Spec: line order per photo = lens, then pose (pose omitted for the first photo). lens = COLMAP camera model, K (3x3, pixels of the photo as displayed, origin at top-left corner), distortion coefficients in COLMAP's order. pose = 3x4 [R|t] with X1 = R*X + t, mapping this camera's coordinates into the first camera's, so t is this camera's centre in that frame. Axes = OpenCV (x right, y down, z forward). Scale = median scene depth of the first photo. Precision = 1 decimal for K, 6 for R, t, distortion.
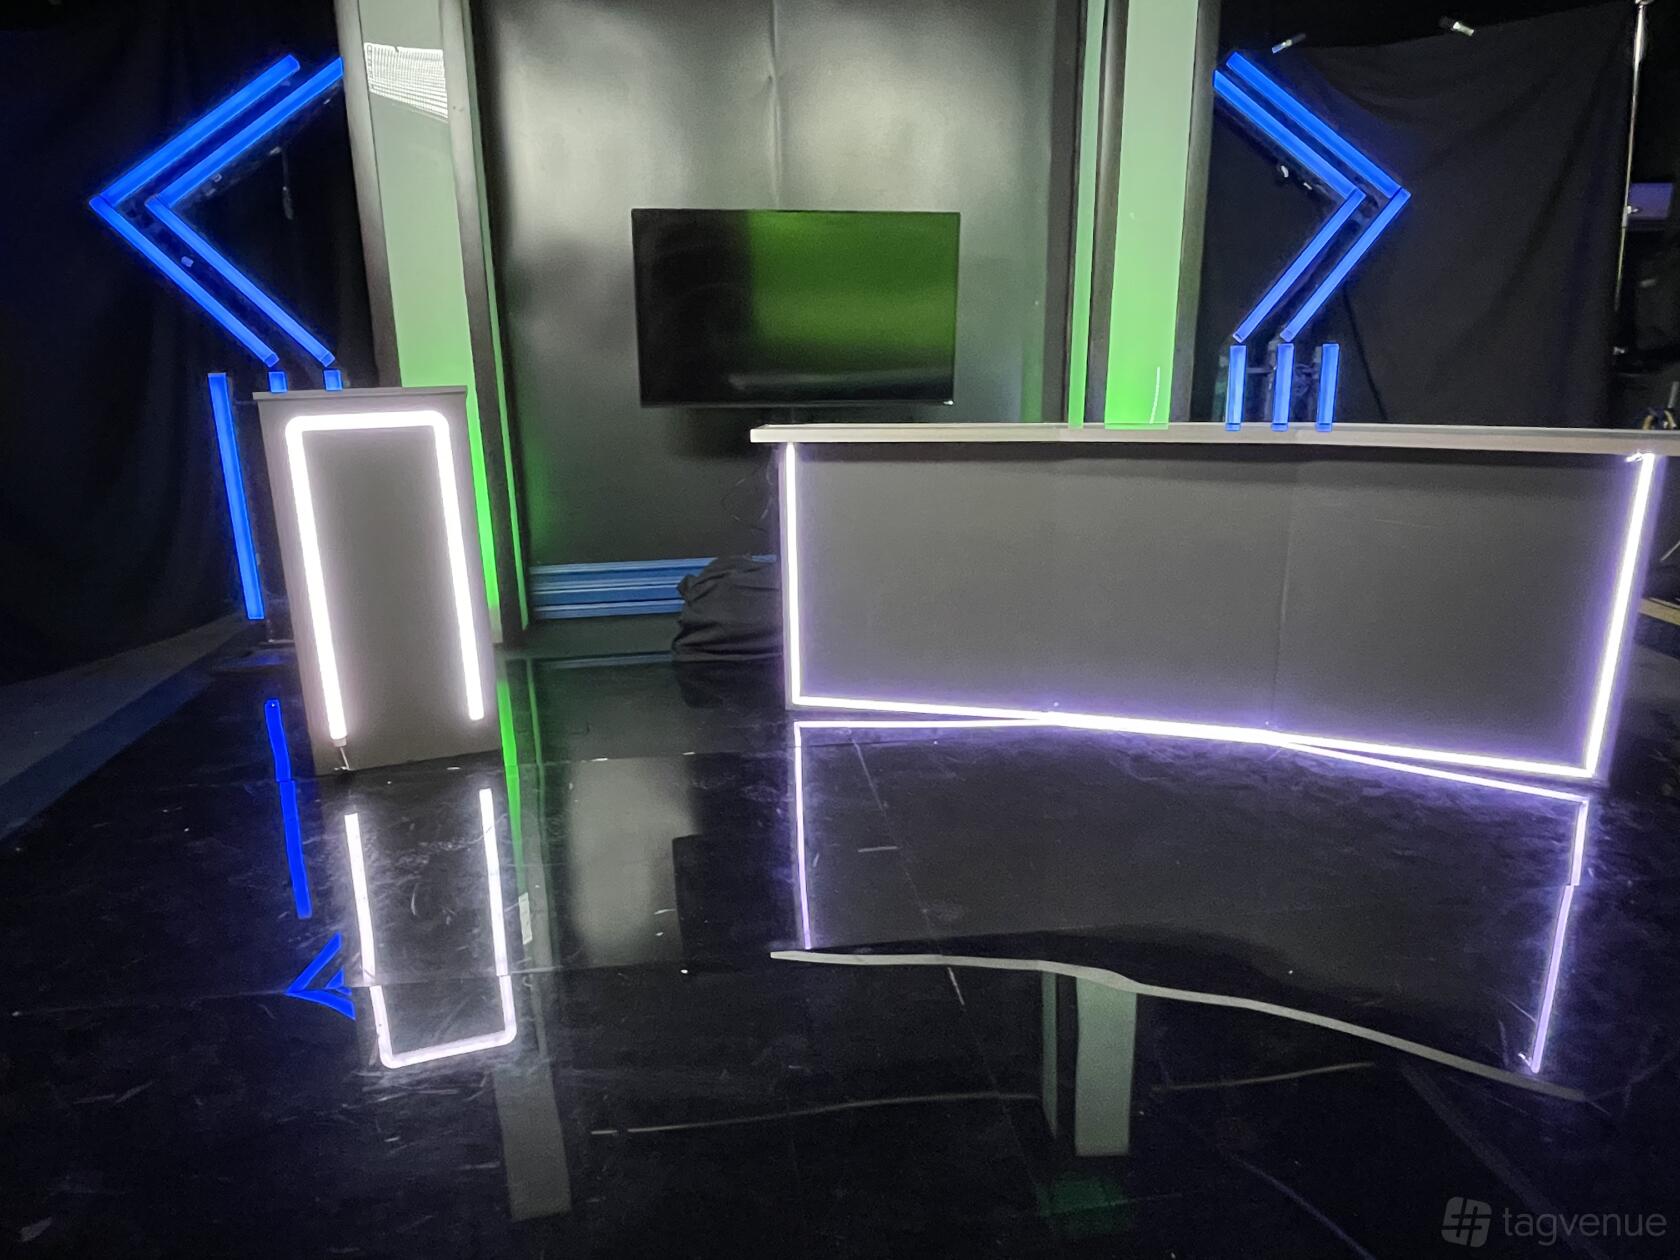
lens RADIAL K [[1063.1, 0, 840.0], [0, 1063.1, 630.0], [0, 0, 1]] dist [-0.005608, -0.001607]
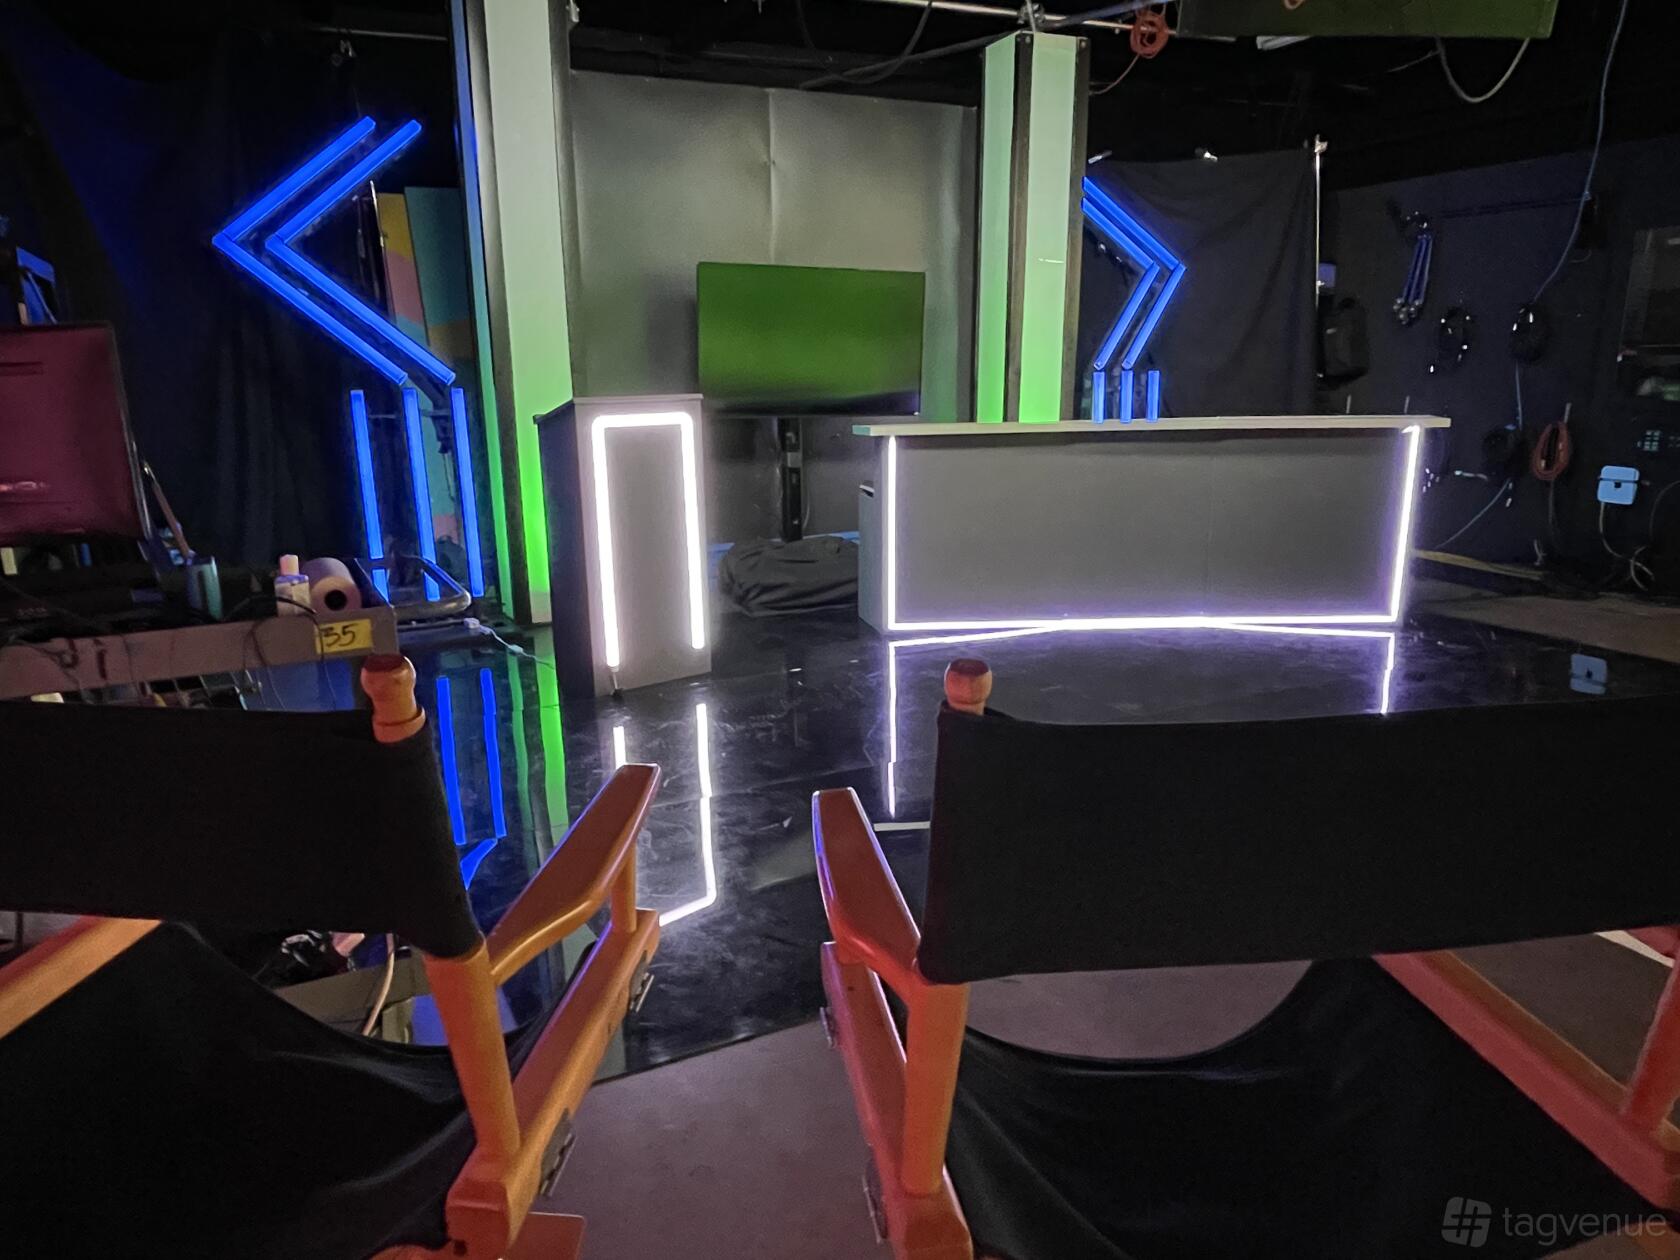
lens RADIAL K [[1054.4, 0, 840.0], [0, 1054.4, 630.0], [0, 0, 1]] dist [-0.001524, -0.000177]
pose [[0.948791, -0.072032, 0.307584, -0.452075], [0.082774, 0.996325, -0.022005, 0.082798], [-0.304868, 0.046338, 0.951267, -0.226963]]
